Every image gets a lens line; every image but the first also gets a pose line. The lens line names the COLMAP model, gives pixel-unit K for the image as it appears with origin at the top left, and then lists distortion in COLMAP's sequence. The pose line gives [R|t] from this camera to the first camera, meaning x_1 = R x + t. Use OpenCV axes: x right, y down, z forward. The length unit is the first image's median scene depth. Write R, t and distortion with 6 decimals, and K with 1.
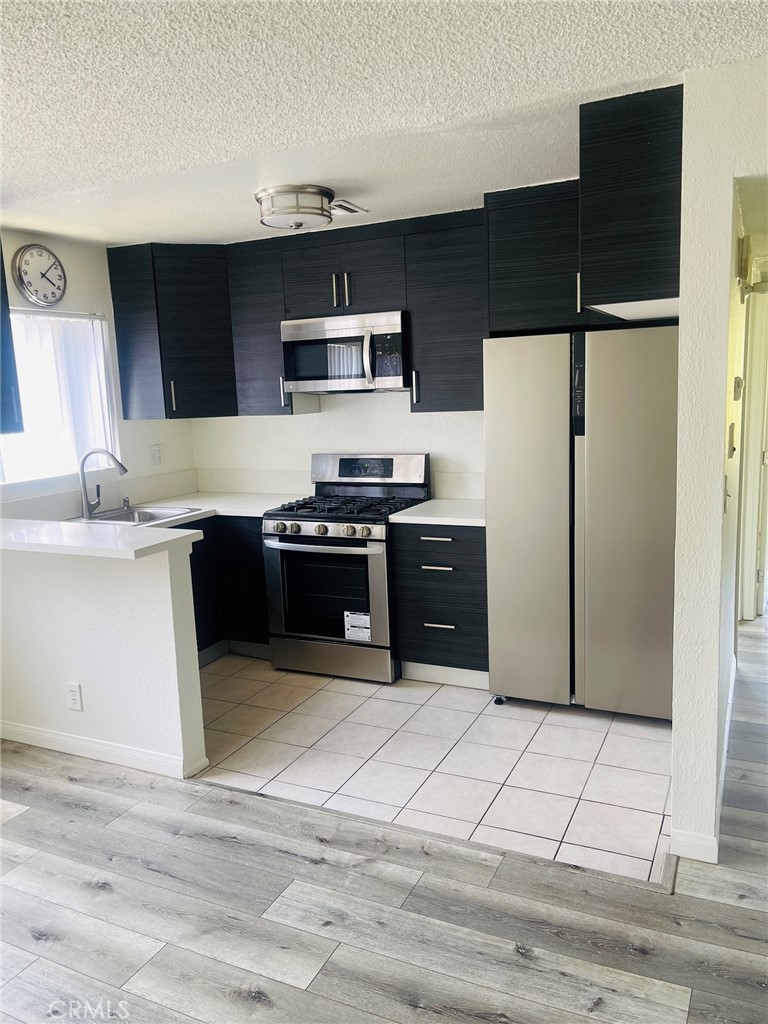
lens RADIAL K [[774.1, 0, 387.3], [0, 774.1, 517.3], [0, 0, 1]] dist [0.070810, -0.089737]
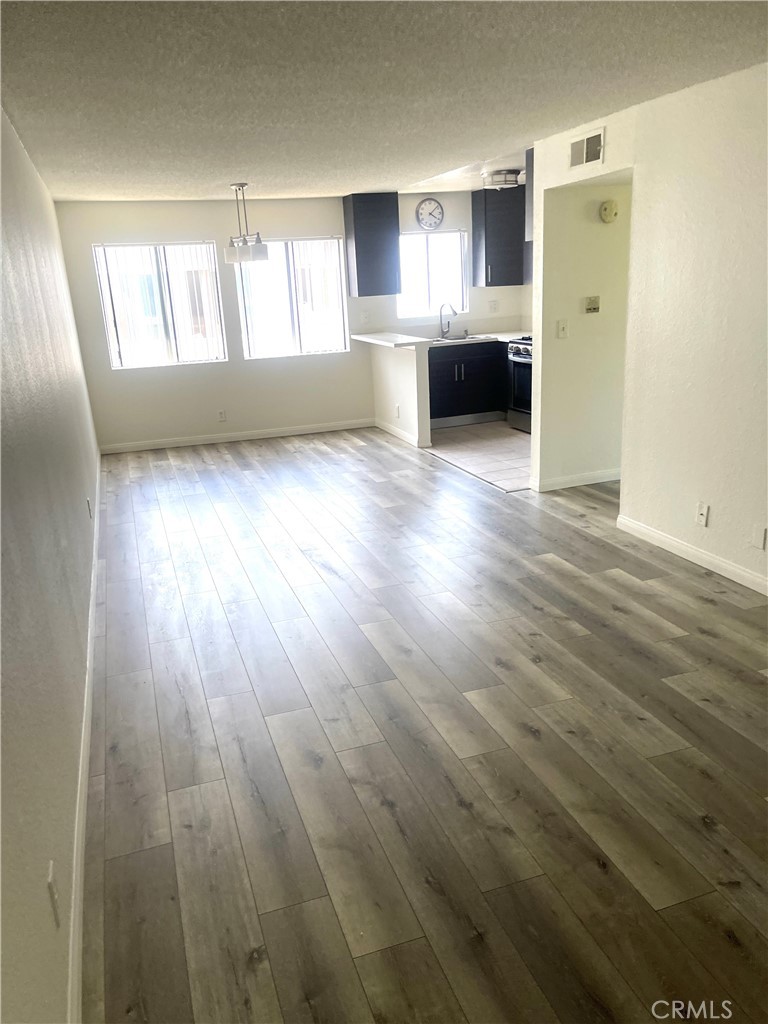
lens RADIAL K [[774.1, 0, 379.0], [0, 774.1, 525.1], [0, 0, 1]] dist [0.070810, -0.089737]
pose [[0.697951, 0.223527, -0.680368, 1.350632], [-0.093976, 0.970413, 0.222414, 0.051766], [0.709953, -0.091296, 0.698306, -0.775034]]
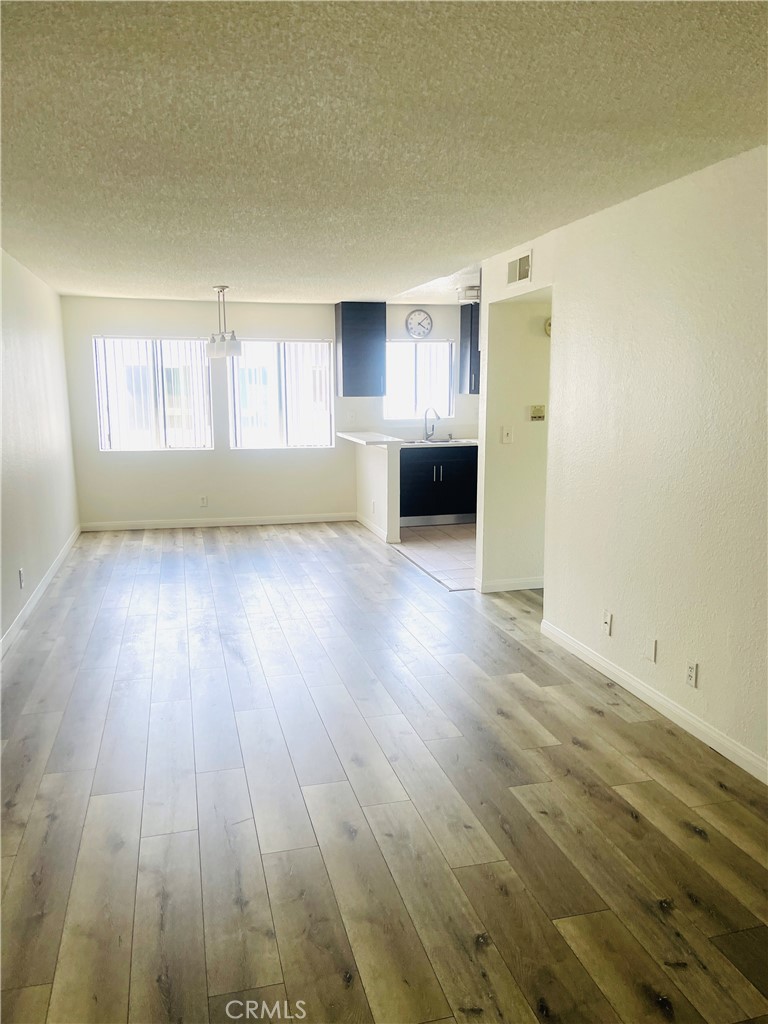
lens RADIAL K [[774.1, 0, 383.9], [0, 774.1, 520.8], [0, 0, 1]] dist [0.070810, -0.089737]
pose [[0.650264, 0.171795, -0.740029, 1.519504], [-0.148943, 0.984021, 0.097560, 0.038291], [0.744965, 0.046782, 0.665461, -0.606379]]
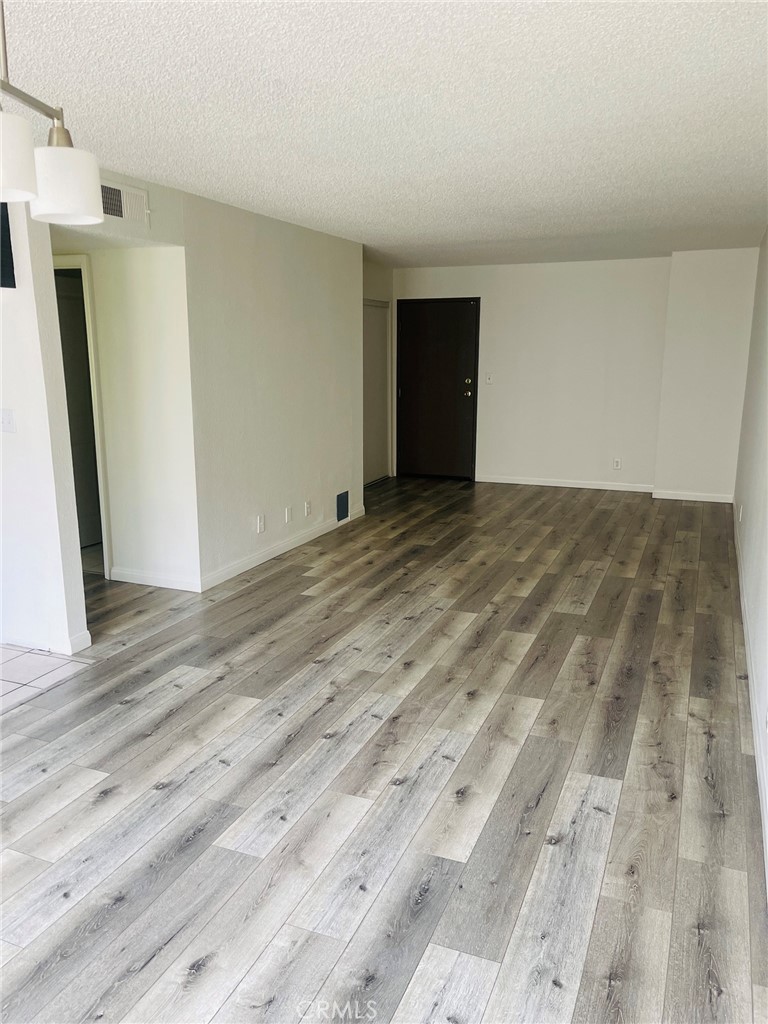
lens RADIAL K [[774.1, 0, 377.4], [0, 774.1, 522.2], [0, 0, 1]] dist [0.070810, -0.089737]
pose [[-0.046987, -0.174838, 0.983475, -0.931860], [0.169052, 0.968969, 0.180336, -0.000267], [-0.984487, 0.174732, -0.015973, 0.316582]]
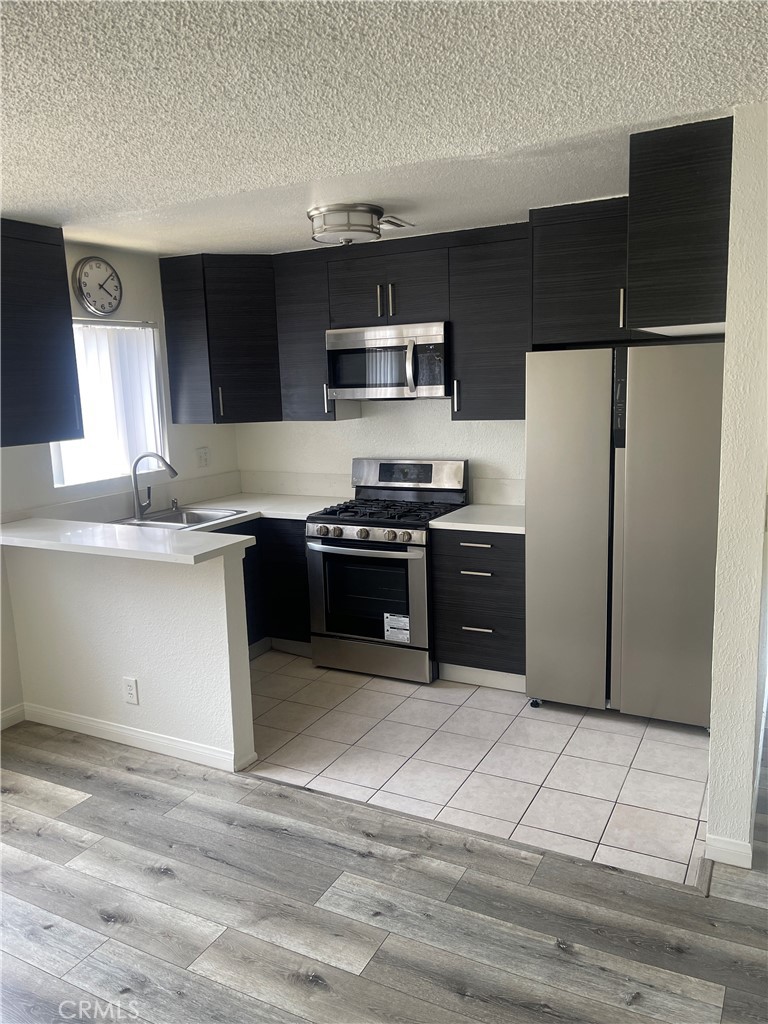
lens RADIAL K [[774.1, 0, 382.9], [0, 774.1, 519.0], [0, 0, 1]] dist [0.070810, -0.089737]
pose [[0.999205, 0.014017, -0.037328, -0.026875], [-0.013573, 0.999835, 0.012108, -0.021744], [0.037492, -0.011592, 0.999230, -0.039579]]
